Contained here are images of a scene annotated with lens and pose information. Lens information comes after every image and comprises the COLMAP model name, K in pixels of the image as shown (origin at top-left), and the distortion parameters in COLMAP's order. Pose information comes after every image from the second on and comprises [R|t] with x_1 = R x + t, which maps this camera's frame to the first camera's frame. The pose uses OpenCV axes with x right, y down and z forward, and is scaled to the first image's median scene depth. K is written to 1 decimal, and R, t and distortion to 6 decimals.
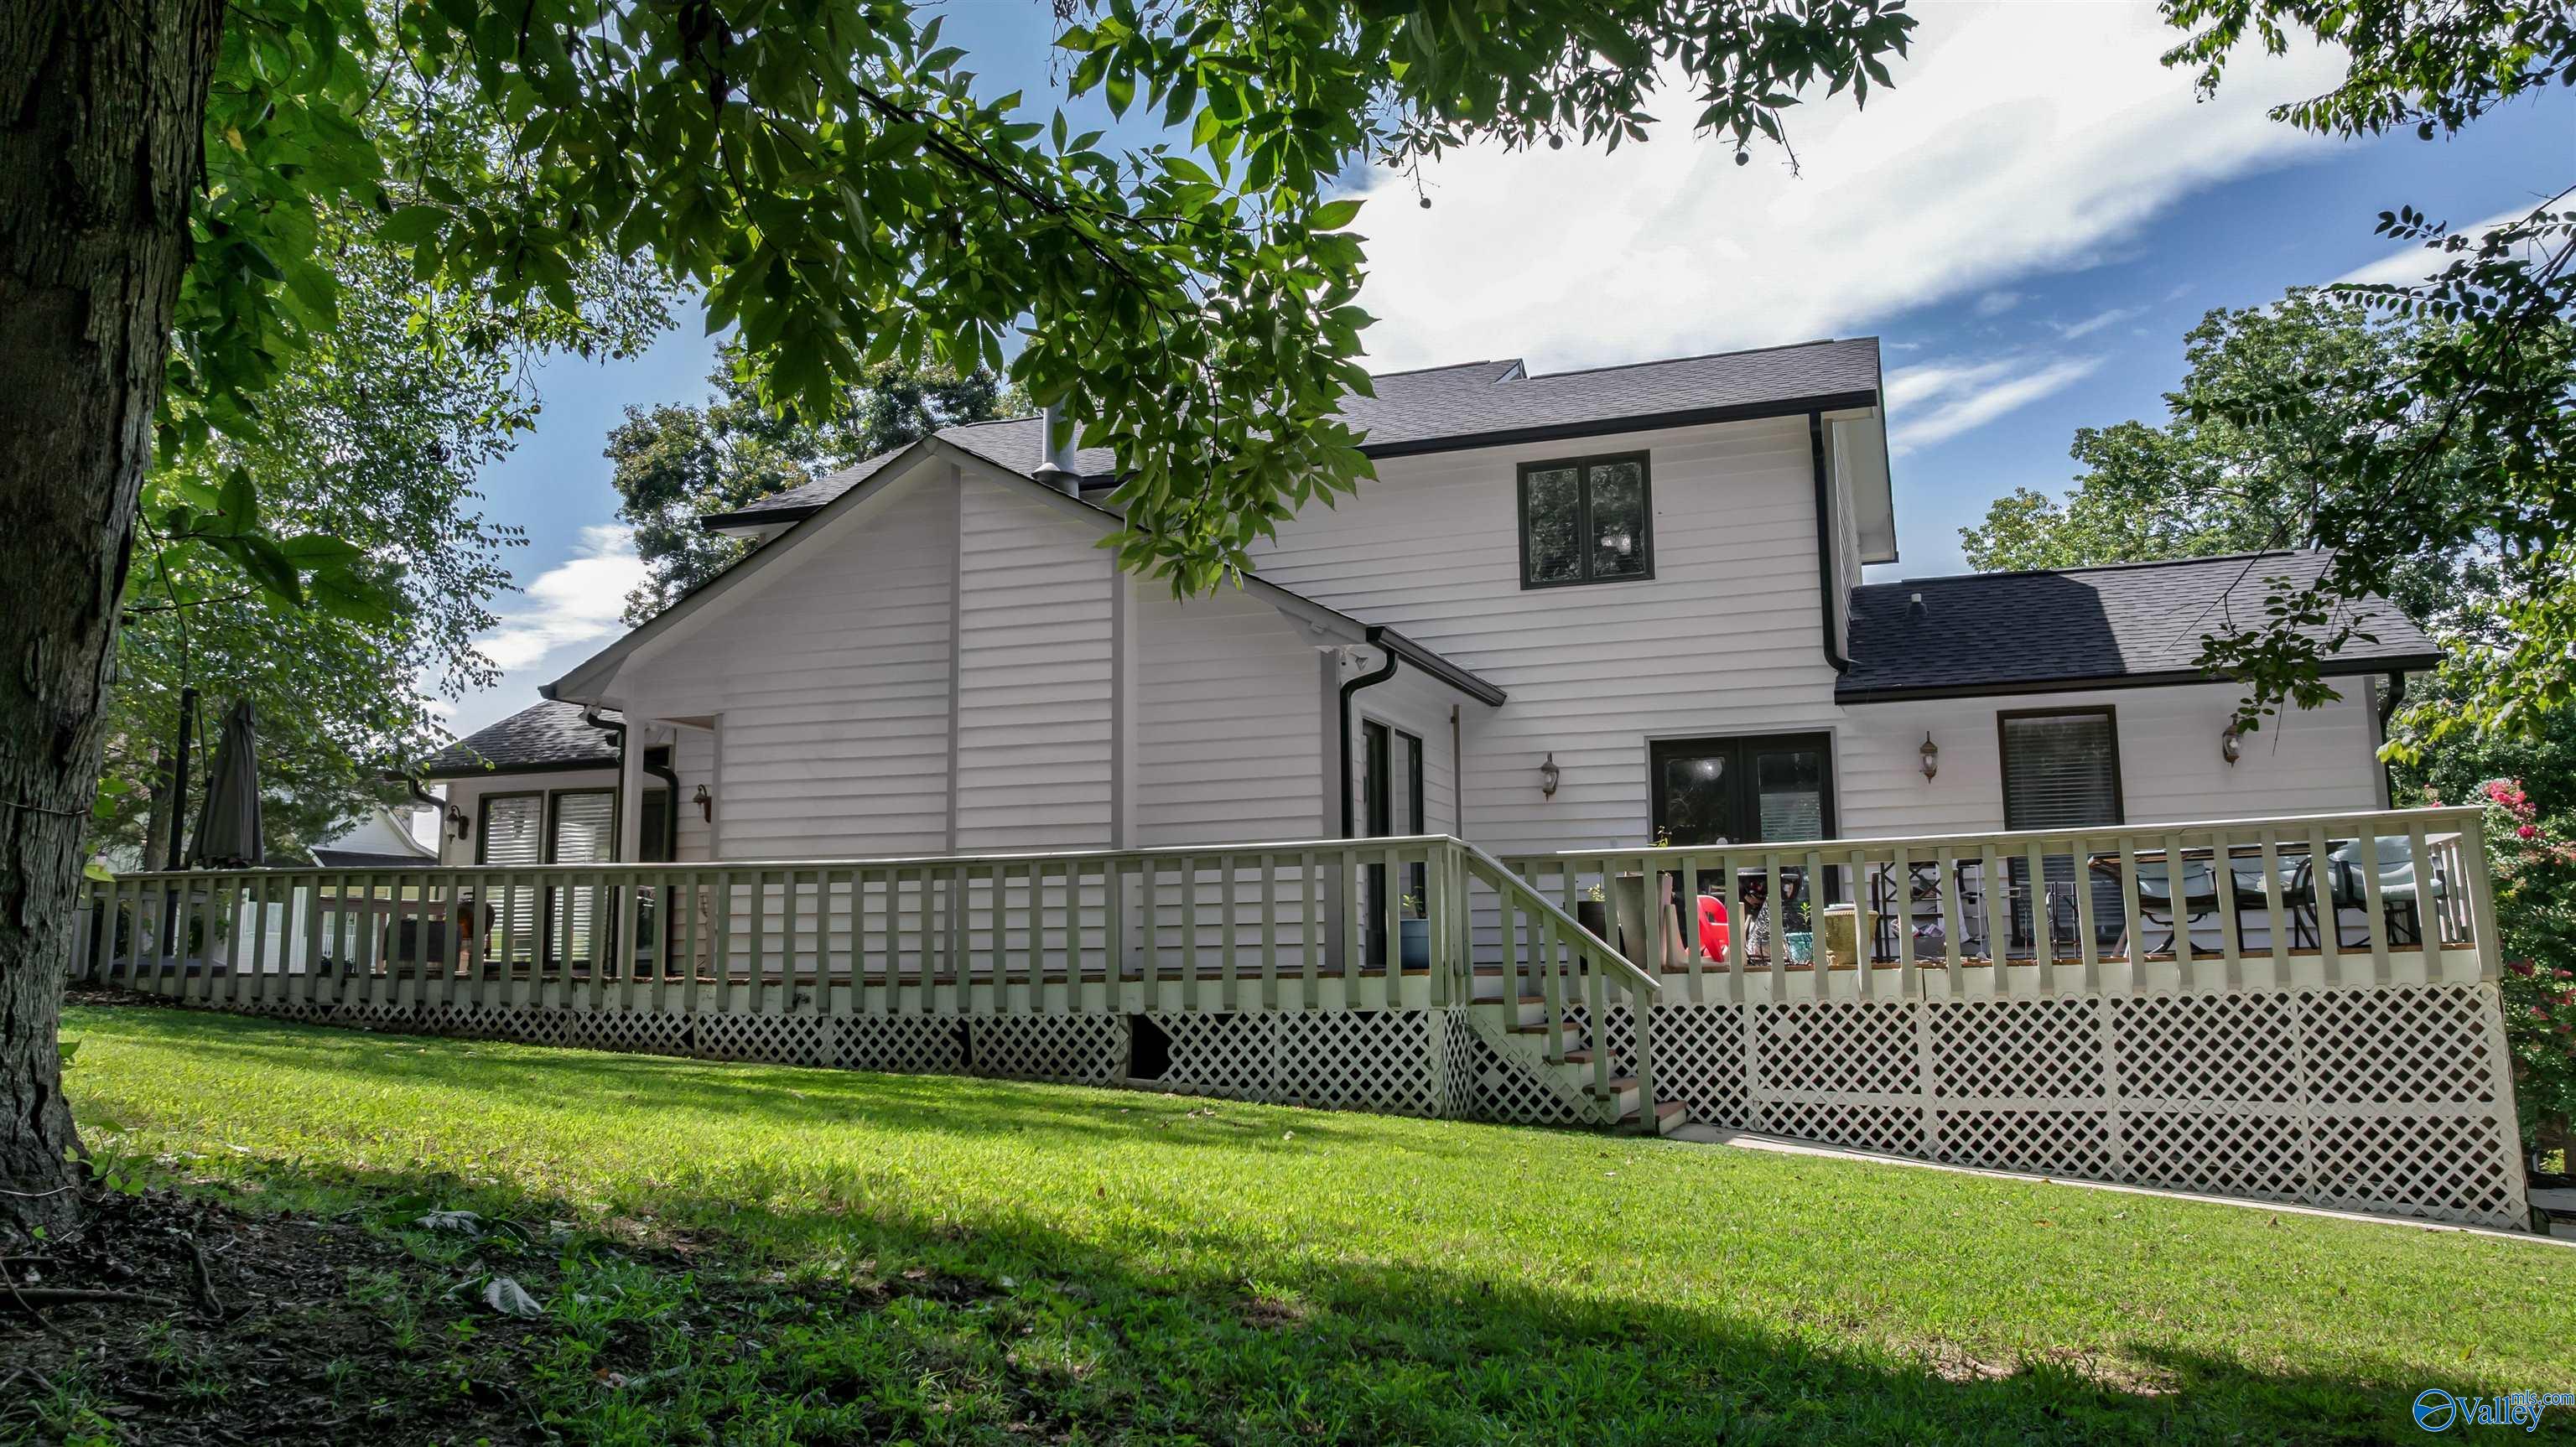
lens RADIAL K [[1847.7, 0, 1281.1], [0, 1847.7, 712.5], [0, 0, 1]] dist [0.005865, -0.037882]
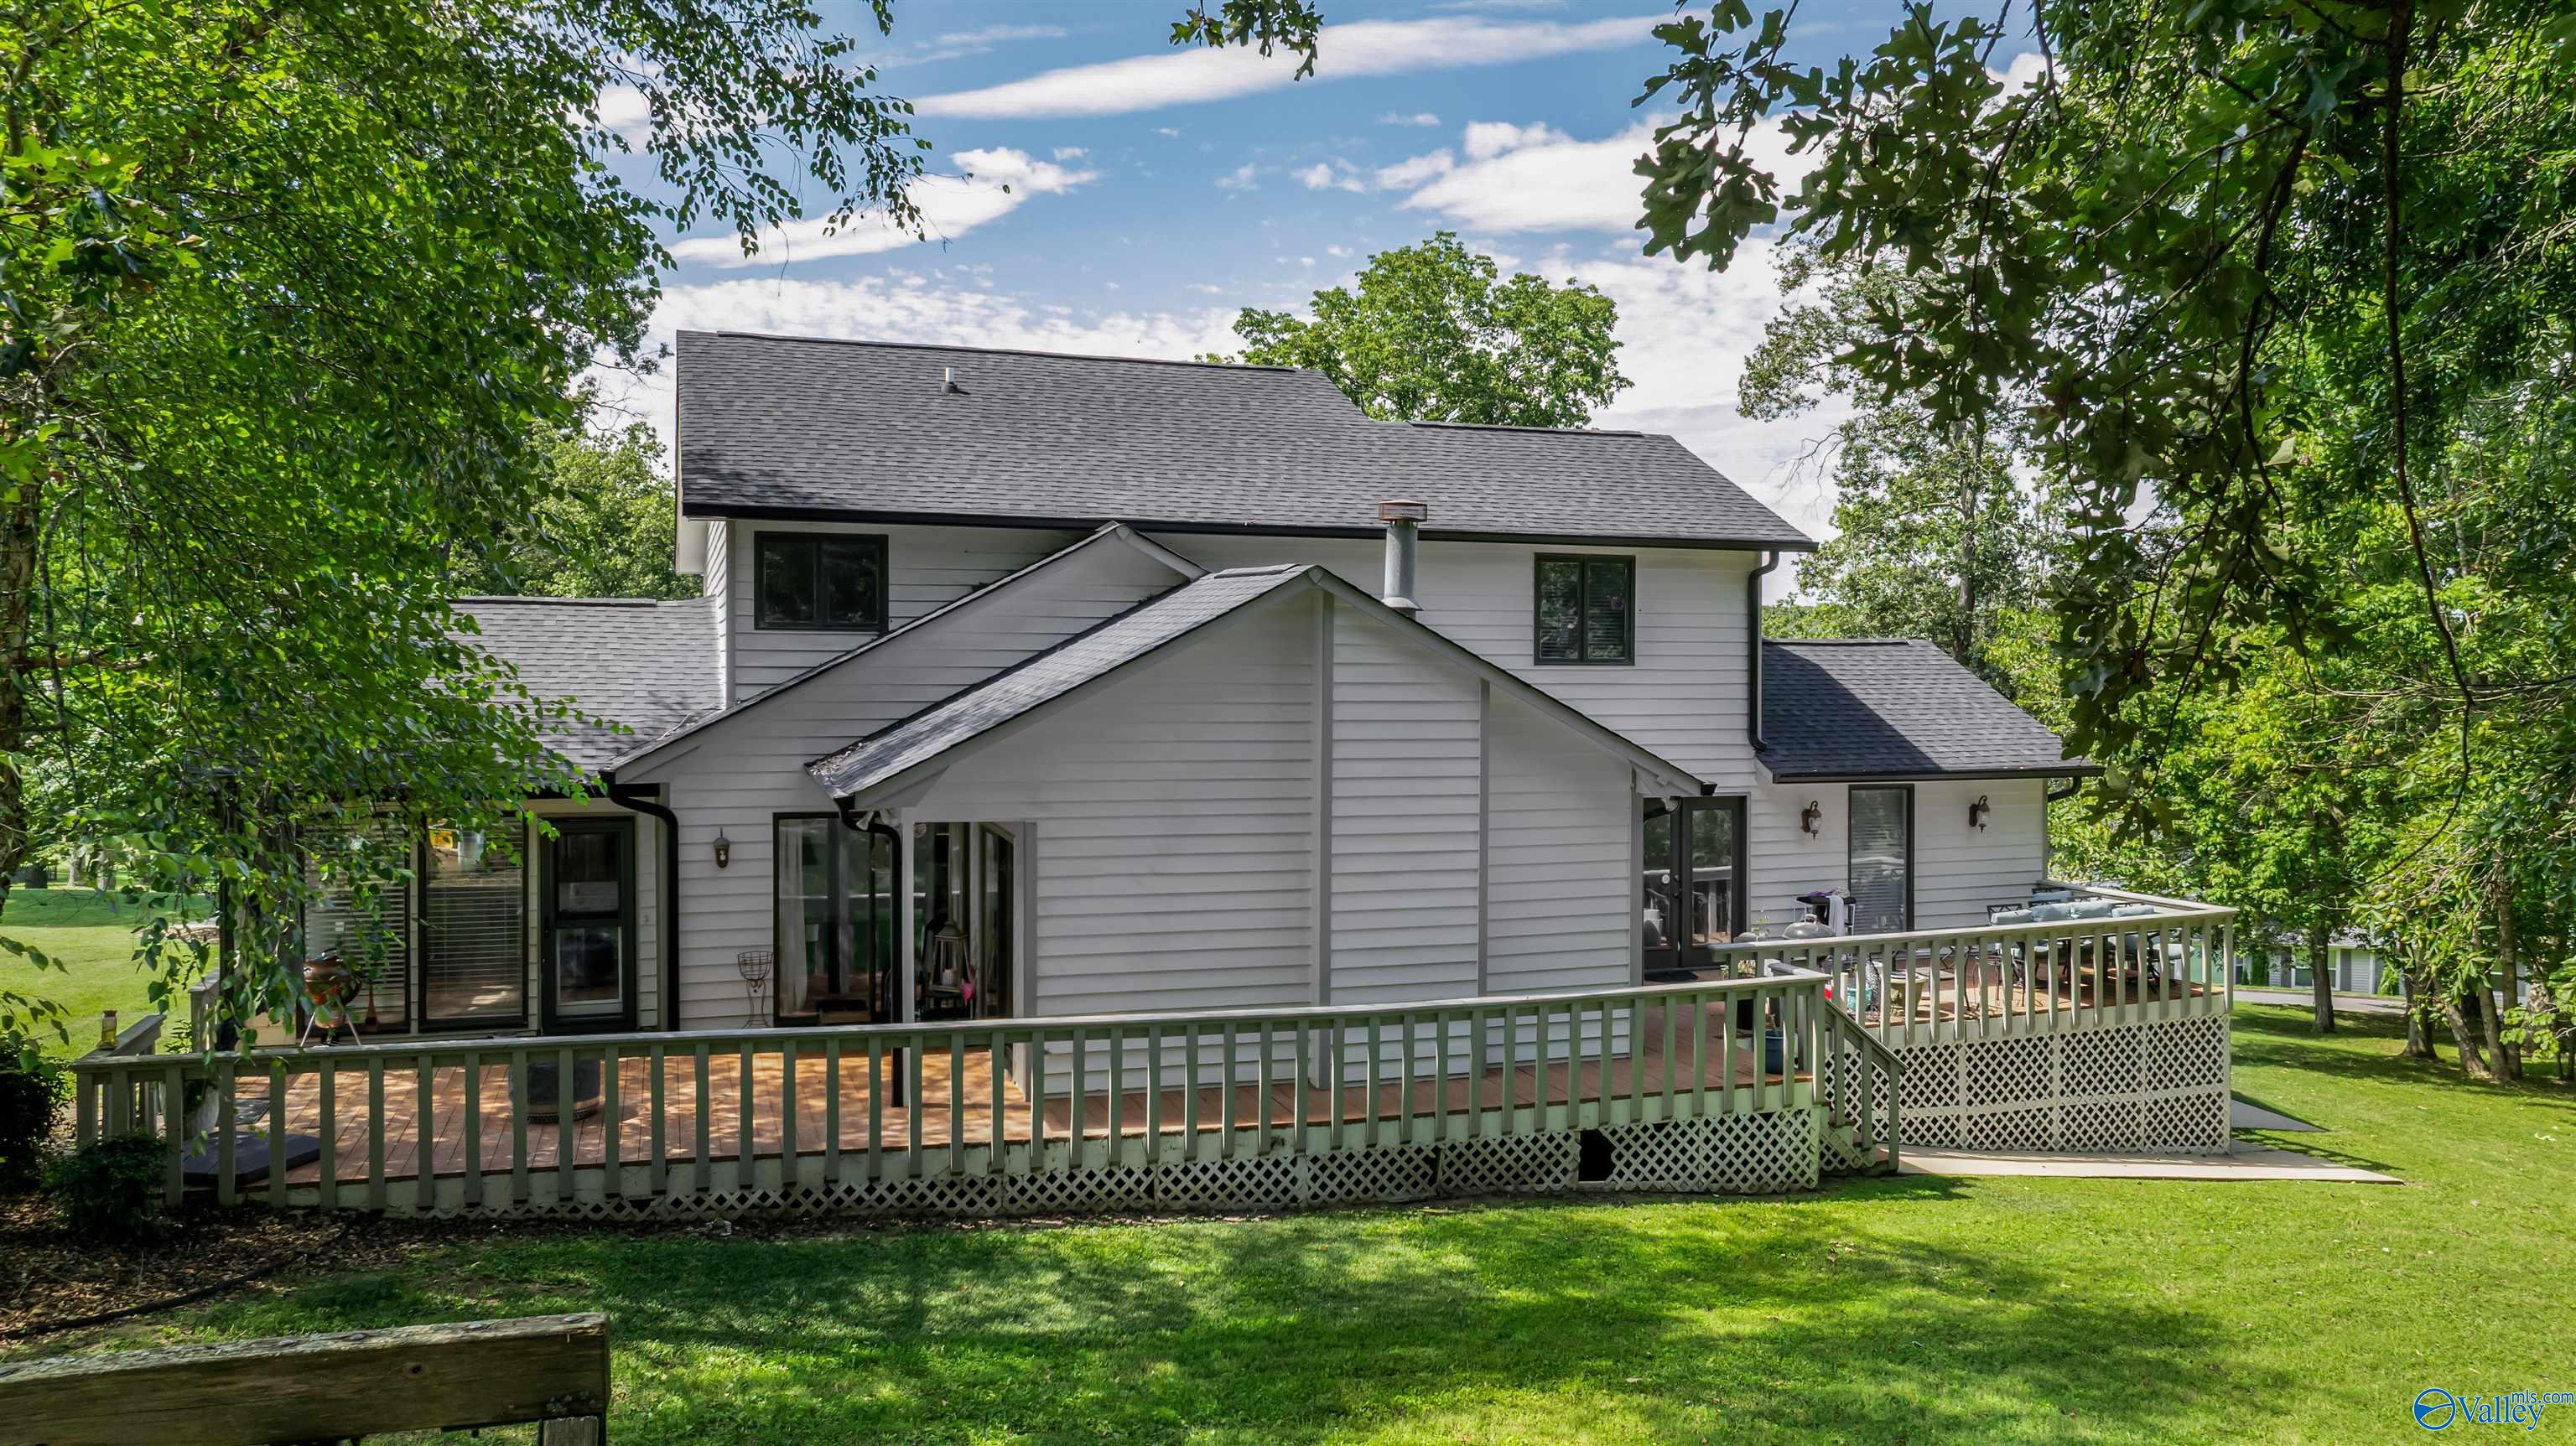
lens RADIAL K [[1847.6, 0, 1281.1], [0, 1847.6, 712.0], [0, 0, 1]] dist [0.005865, -0.037882]
pose [[0.777810, -0.004967, 0.628479, -0.981110], [-0.103875, 0.985201, 0.136343, -0.241817], [-0.619856, -0.171332, 0.765784, 0.267133]]
